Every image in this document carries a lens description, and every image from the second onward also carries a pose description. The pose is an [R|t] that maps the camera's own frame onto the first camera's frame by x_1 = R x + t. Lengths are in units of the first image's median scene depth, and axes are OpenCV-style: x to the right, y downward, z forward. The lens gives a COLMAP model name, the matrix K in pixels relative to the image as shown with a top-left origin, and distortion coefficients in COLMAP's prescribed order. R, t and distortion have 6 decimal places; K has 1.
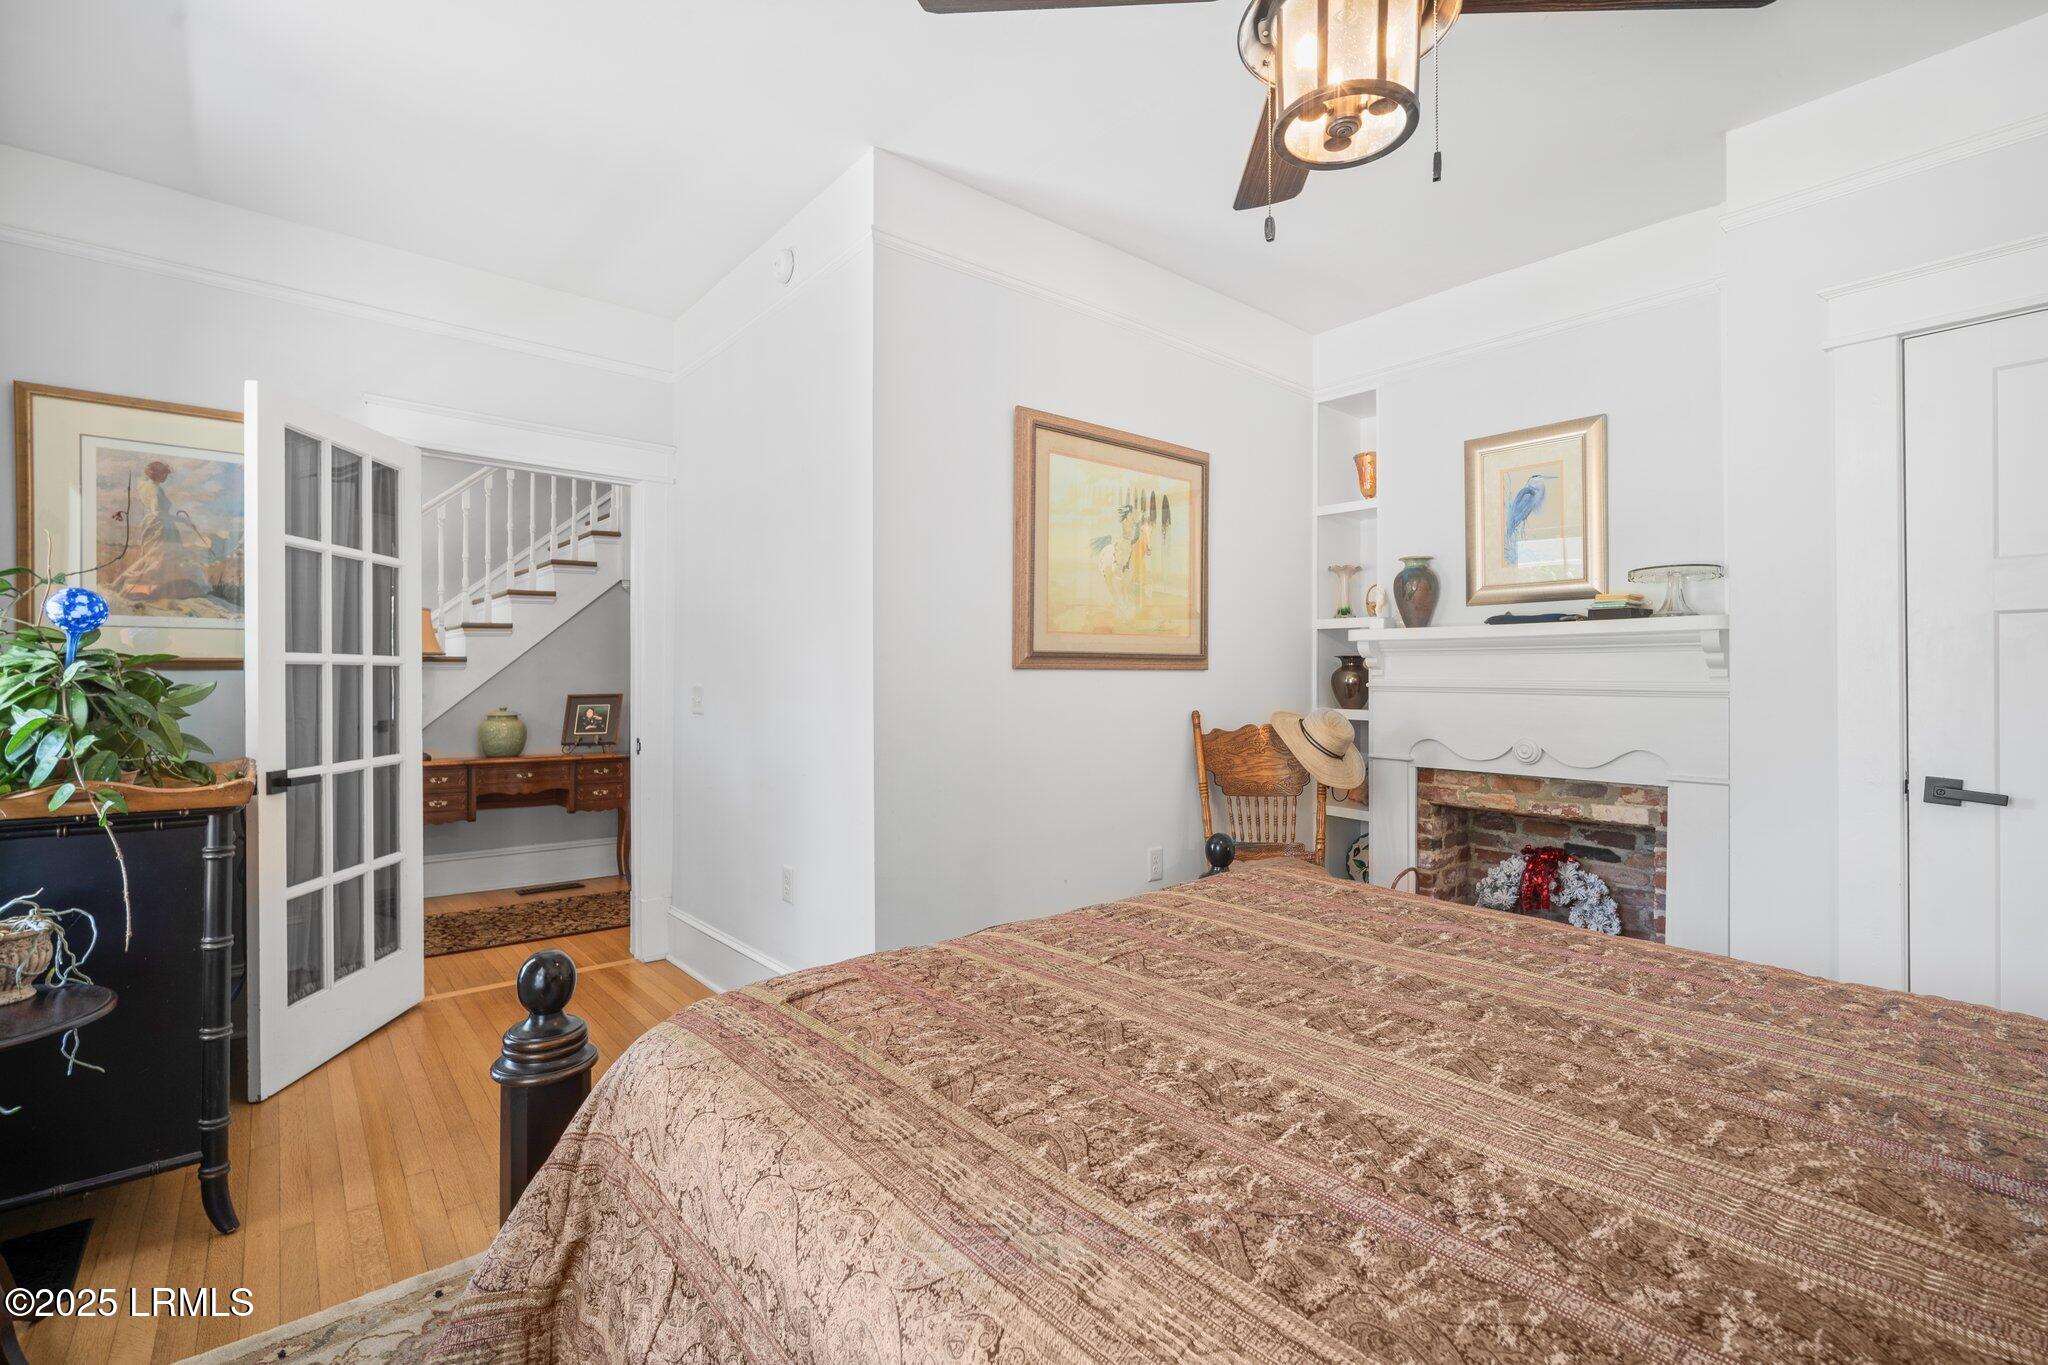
lens RADIAL K [[909.7, 0, 1021.7], [0, 909.7, 681.4], [0, 0, 1]] dist [-0.015676, 0.005236]
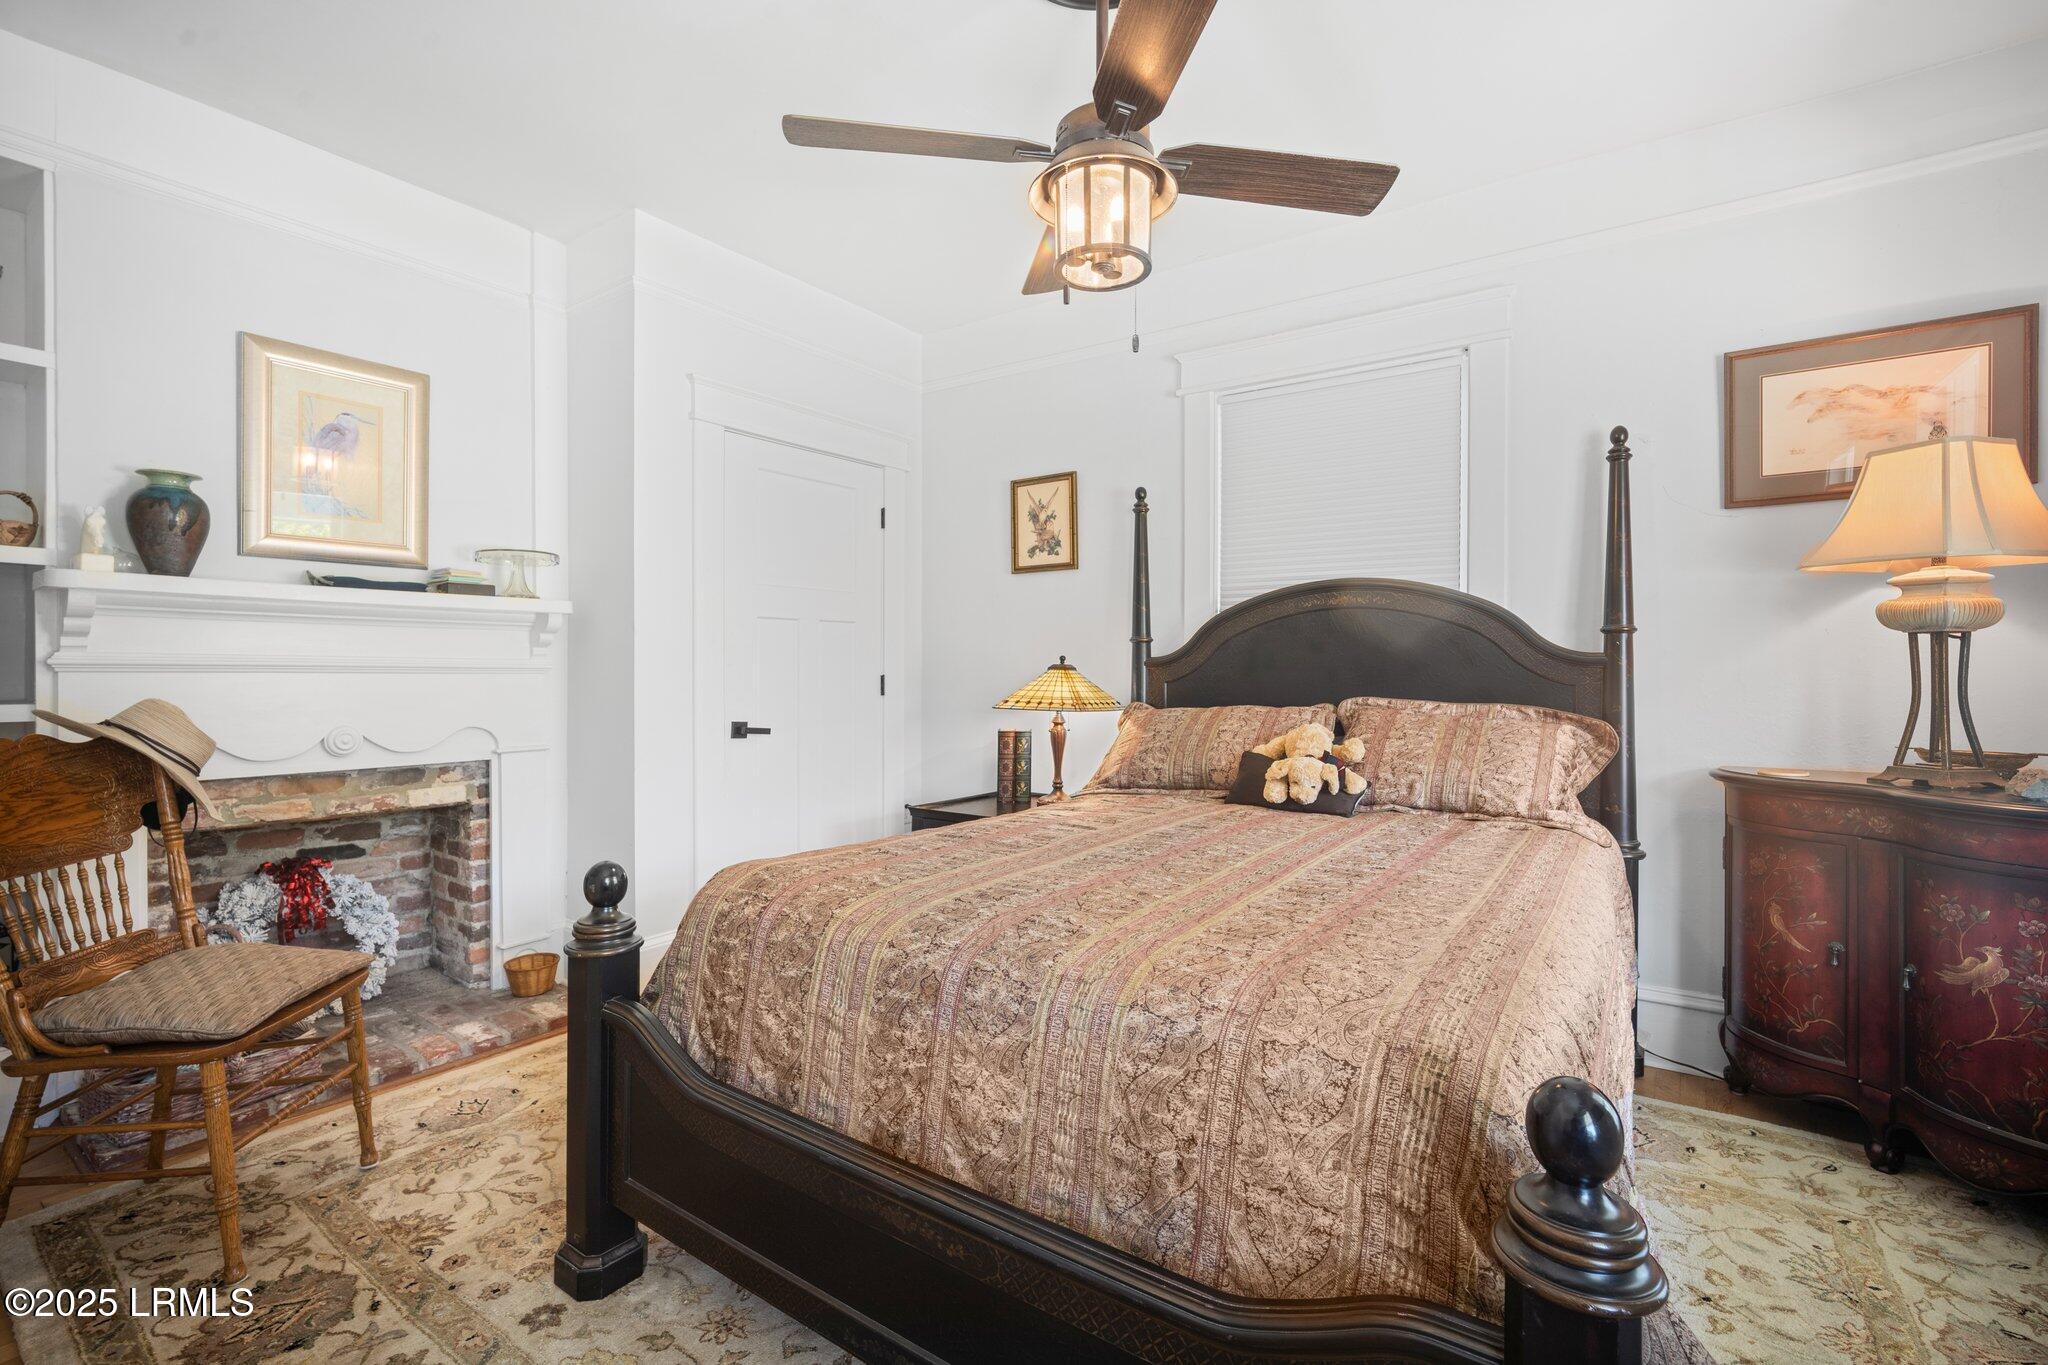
lens RADIAL K [[909.7, 0, 1023.9], [0, 909.7, 671.9], [0, 0, 1]] dist [-0.015676, 0.005236]
pose [[-0.236847, -0.009979, 0.971496, -0.393426], [-0.001372, 0.999950, 0.009936, 0.004006], [-0.971546, 0.001021, -0.236849, 0.573582]]
